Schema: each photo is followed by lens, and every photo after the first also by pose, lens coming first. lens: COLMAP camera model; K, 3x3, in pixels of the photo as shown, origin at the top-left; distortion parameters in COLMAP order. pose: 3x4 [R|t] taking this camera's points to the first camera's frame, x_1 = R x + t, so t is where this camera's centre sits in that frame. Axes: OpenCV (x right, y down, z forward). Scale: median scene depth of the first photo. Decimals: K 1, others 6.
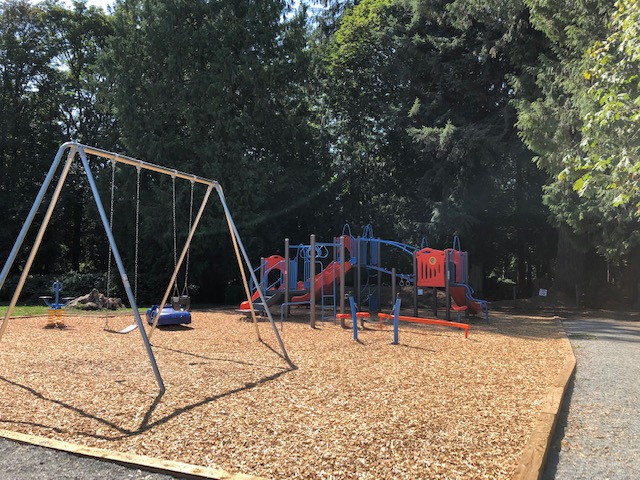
lens RADIAL K [[529.0, 0, 311.3], [0, 529.0, 240.5], [0, 0, 1]] dist [0.097036, 0.000586]
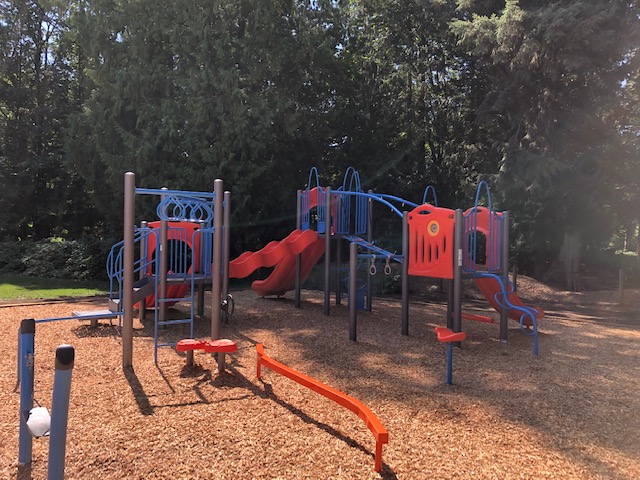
lens RADIAL K [[515.4, 0, 320.0], [0, 515.4, 240.0], [0, 0, 1]] dist [0.051746, 0.002404]
pose [[0.981442, 0.012335, -0.191361, 0.192585], [-0.000315, 0.998031, 0.062718, 0.015910], [0.191758, -0.061494, 0.979514, 0.431630]]
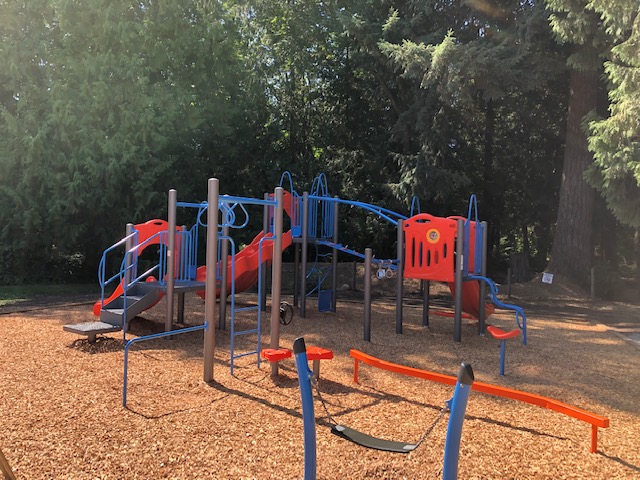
lens RADIAL K [[513.8, 0, 320.0], [0, 513.8, 240.0], [0, 0, 1]] dist [0.012392, -0.000699]
pose [[0.990041, 0.021155, 0.139182, 0.025297], [-0.030479, 0.997406, 0.065205, 0.008772], [-0.137441, -0.068798, 0.988118, 0.415573]]
